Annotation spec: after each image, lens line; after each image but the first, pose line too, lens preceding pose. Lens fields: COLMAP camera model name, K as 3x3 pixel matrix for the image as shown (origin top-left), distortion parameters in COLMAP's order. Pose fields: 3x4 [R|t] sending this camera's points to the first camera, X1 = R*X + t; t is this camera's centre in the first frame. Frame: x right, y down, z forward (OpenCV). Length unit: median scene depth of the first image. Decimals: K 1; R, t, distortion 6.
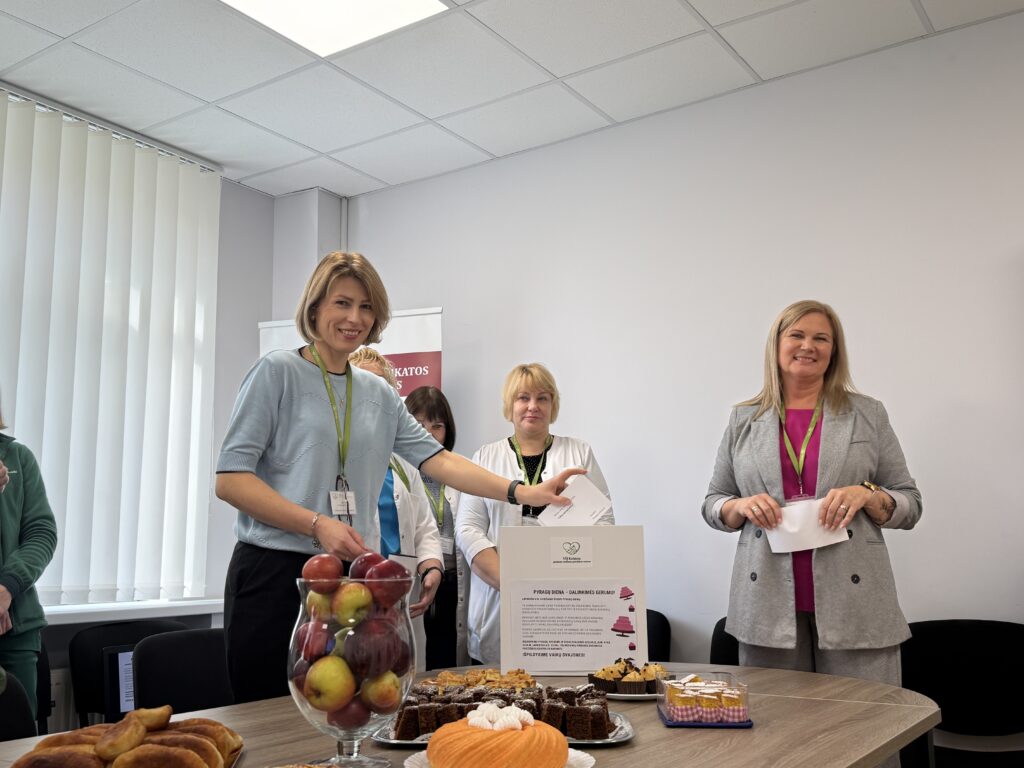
lens RADIAL K [[986.2, 0, 506.9], [0, 986.2, 376.0], [0, 0, 1]] dist [0.189546, -0.389783]
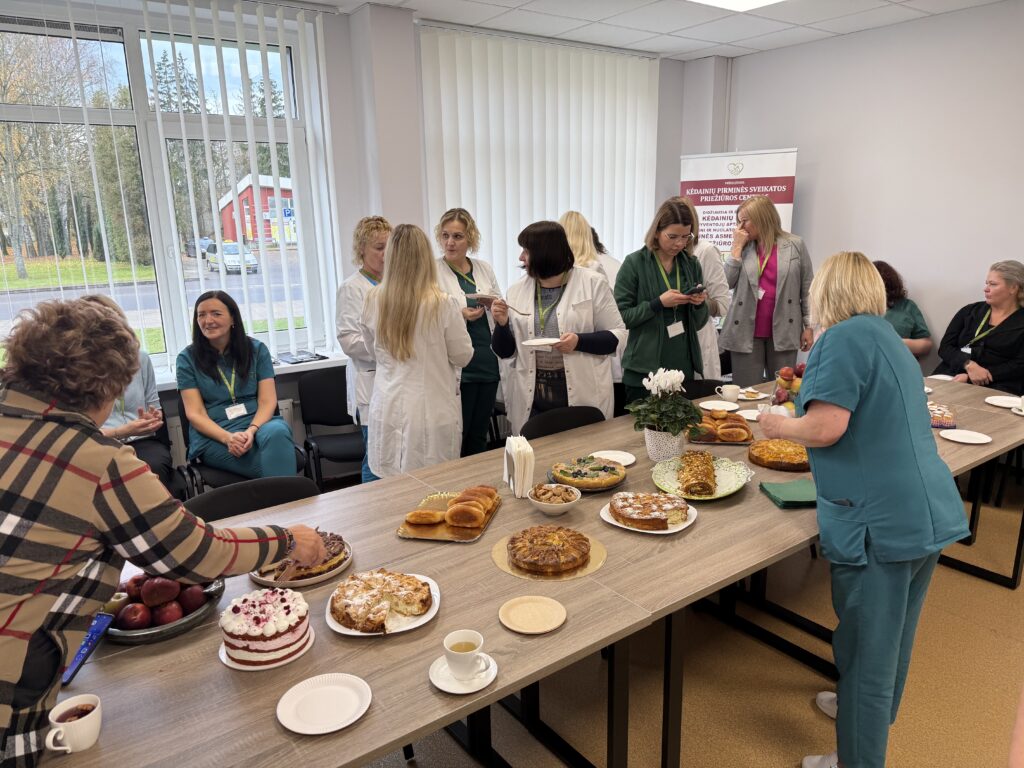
lens RADIAL K [[721.8, 0, 512.0], [0, 721.8, 384.0], [0, 0, 1]] dist [0.119370, -0.171303]
pose [[0.940572, 0.071327, -0.332020, -0.187784], [0.069099, 0.917043, 0.392757, -0.529401], [0.332490, -0.392358, 0.857616, -0.854336]]
